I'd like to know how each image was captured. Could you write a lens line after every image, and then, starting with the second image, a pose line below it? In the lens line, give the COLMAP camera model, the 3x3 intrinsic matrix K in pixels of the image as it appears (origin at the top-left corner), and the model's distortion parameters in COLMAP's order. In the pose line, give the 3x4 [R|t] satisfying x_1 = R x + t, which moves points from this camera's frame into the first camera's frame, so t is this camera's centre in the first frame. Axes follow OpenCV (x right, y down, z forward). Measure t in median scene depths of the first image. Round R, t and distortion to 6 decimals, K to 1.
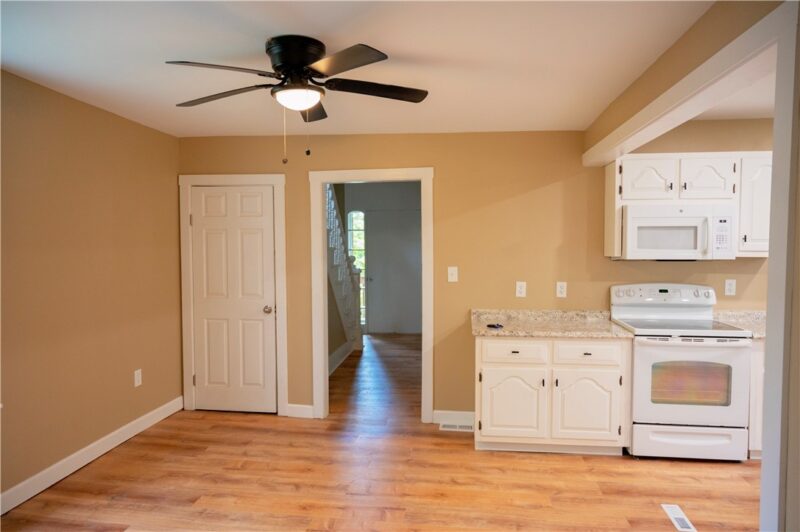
lens RADIAL K [[536.3, 0, 401.4], [0, 536.3, 265.7], [0, 0, 1]] dist [-0.006266, 0.008074]
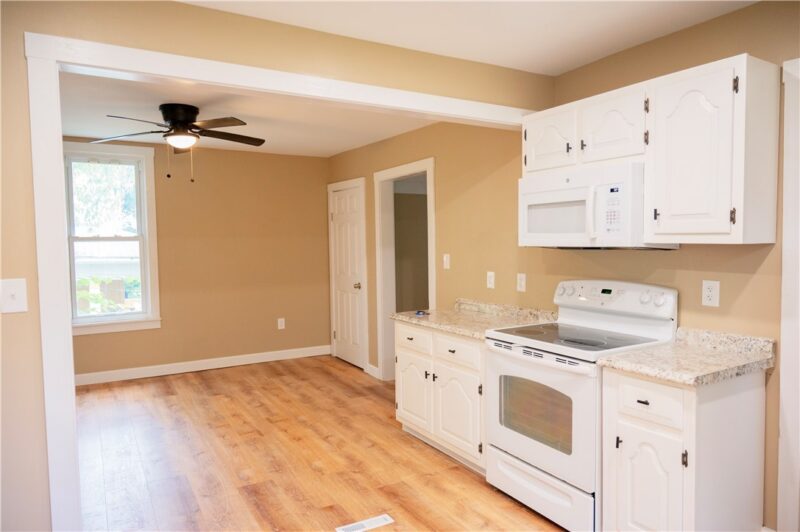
lens RADIAL K [[536.3, 0, 401.4], [0, 536.3, 265.7], [0, 0, 1]] dist [-0.006266, 0.008074]
pose [[0.607358, 0.033185, -0.793735, 0.982305], [-0.023819, 0.999439, 0.023560, 0.002645], [0.794071, 0.004596, 0.607807, 0.379815]]
